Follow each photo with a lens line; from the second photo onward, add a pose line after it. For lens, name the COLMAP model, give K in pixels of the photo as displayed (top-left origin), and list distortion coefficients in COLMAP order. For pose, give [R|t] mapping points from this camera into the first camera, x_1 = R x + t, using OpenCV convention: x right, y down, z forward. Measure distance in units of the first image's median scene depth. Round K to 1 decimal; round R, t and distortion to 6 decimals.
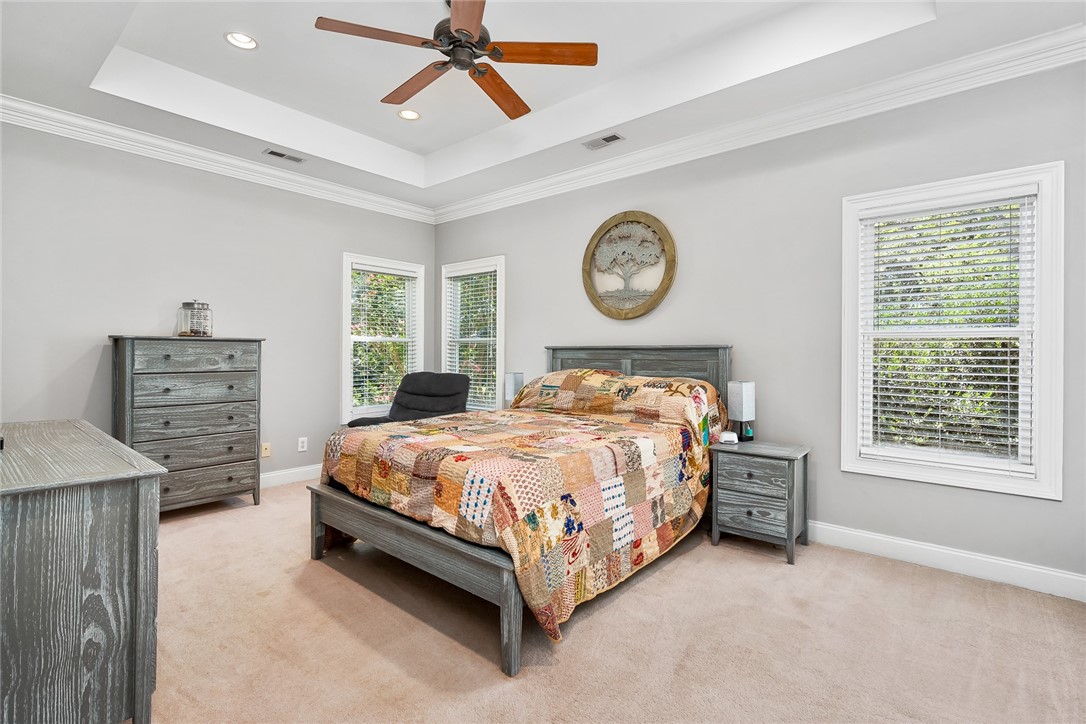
lens RADIAL K [[514.3, 0, 543.7], [0, 514.3, 355.9], [0, 0, 1]] dist [-0.000186, -0.000048]
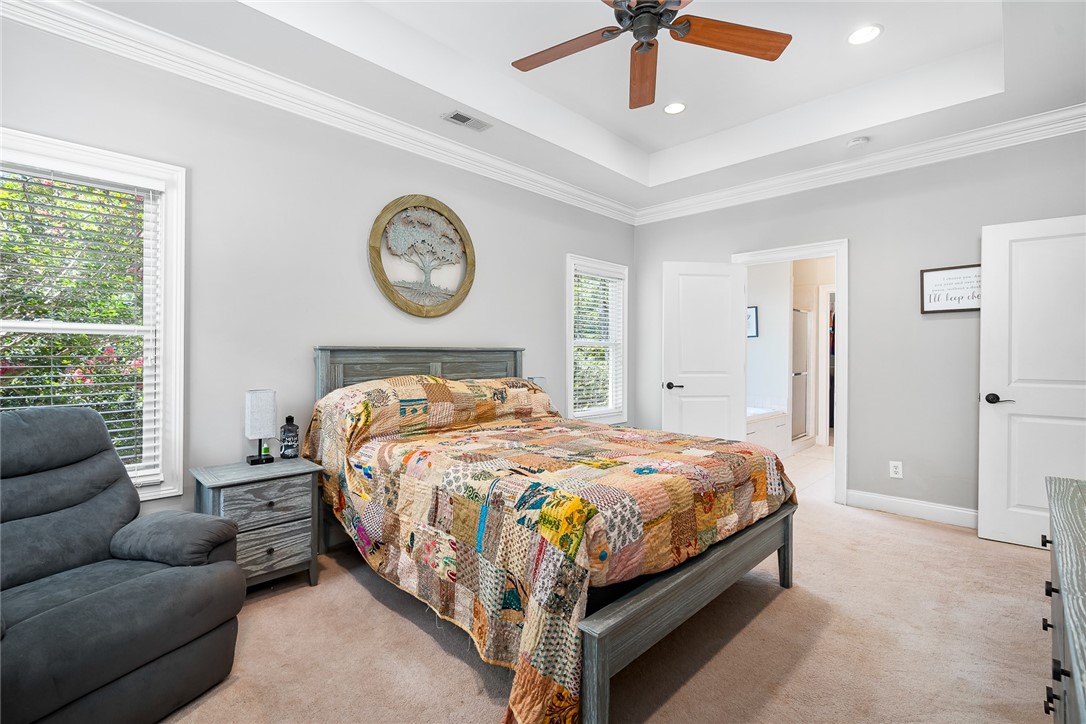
lens RADIAL K [[489.5, 0, 544.1], [0, 489.5, 356.2], [0, 0, 1]] dist [-0.010700, 0.002235]
pose [[0.056237, -0.008203, 0.998384, -0.689596], [0.005039, 0.999956, 0.007932, -0.010009], [-0.998405, 0.004585, 0.056276, 0.769020]]
